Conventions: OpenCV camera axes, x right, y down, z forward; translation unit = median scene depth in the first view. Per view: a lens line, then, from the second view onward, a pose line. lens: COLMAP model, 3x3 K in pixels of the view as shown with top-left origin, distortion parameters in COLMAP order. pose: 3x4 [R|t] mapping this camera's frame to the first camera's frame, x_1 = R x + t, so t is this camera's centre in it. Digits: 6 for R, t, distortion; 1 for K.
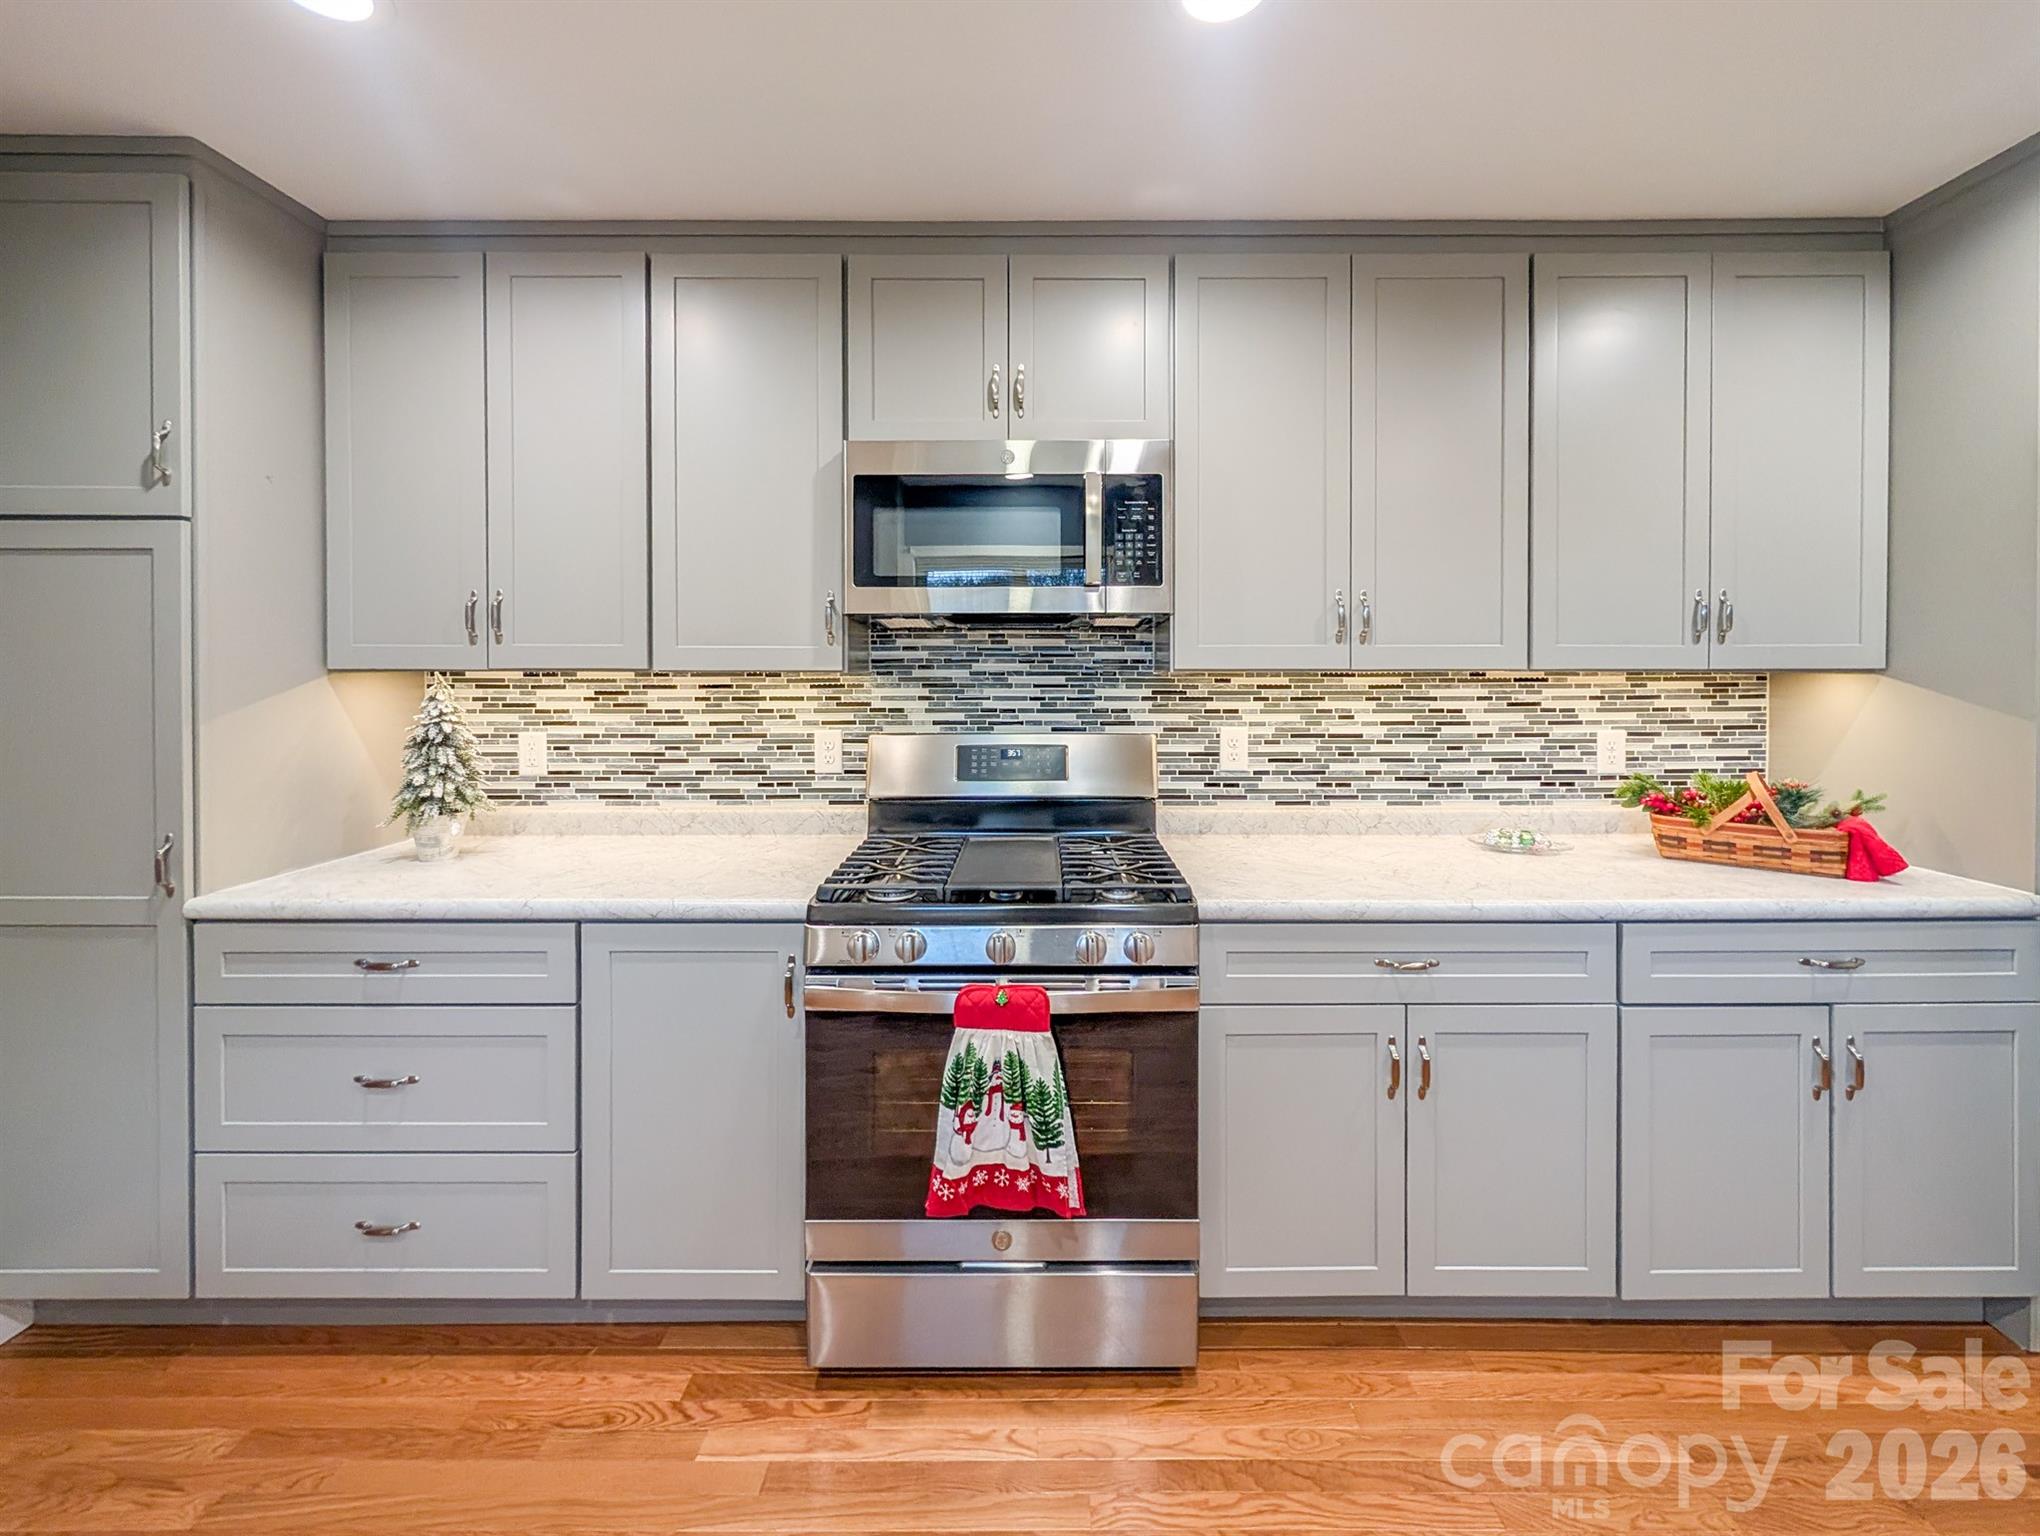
lens RADIAL K [[820.0, 0, 1014.7], [0, 820.0, 664.6], [0, 0, 1]] dist [0.001790, 0.000050]
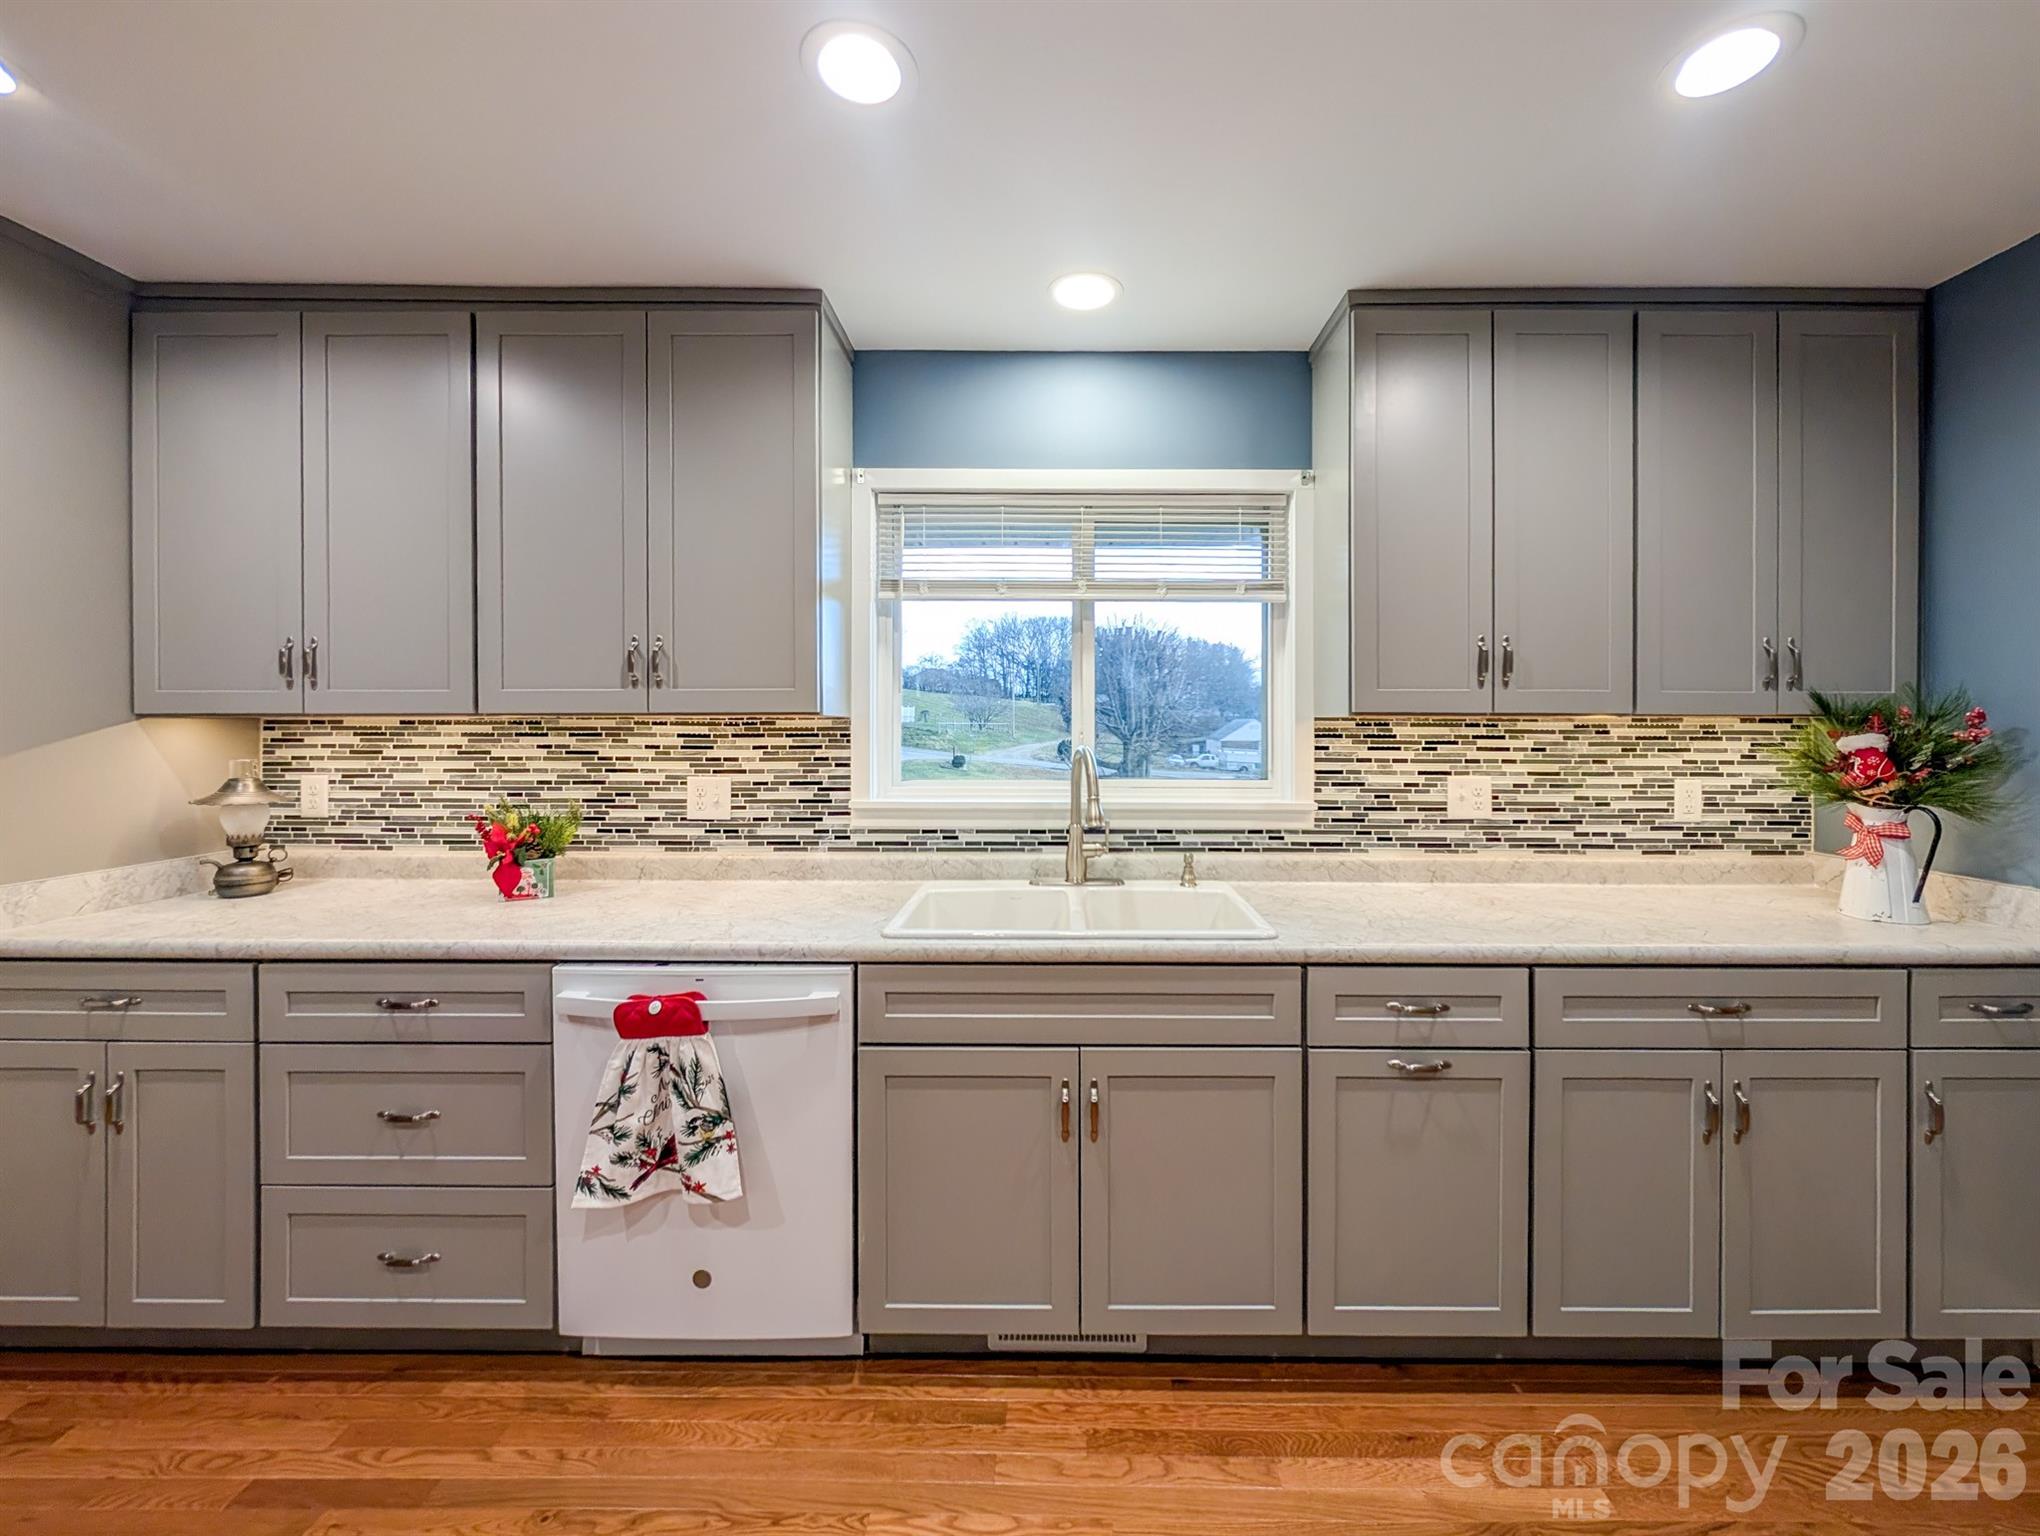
lens RADIAL K [[804.4, 0, 1015.1], [0, 804.4, 706.5], [0, 0, 1]] dist [-0.006953, 0.000188]
pose [[0.999950, 0.001375, -0.009914, 0.371933], [-0.001466, 0.999957, -0.009158, -0.000353], [0.009901, 0.009172, 0.999909, -0.001390]]
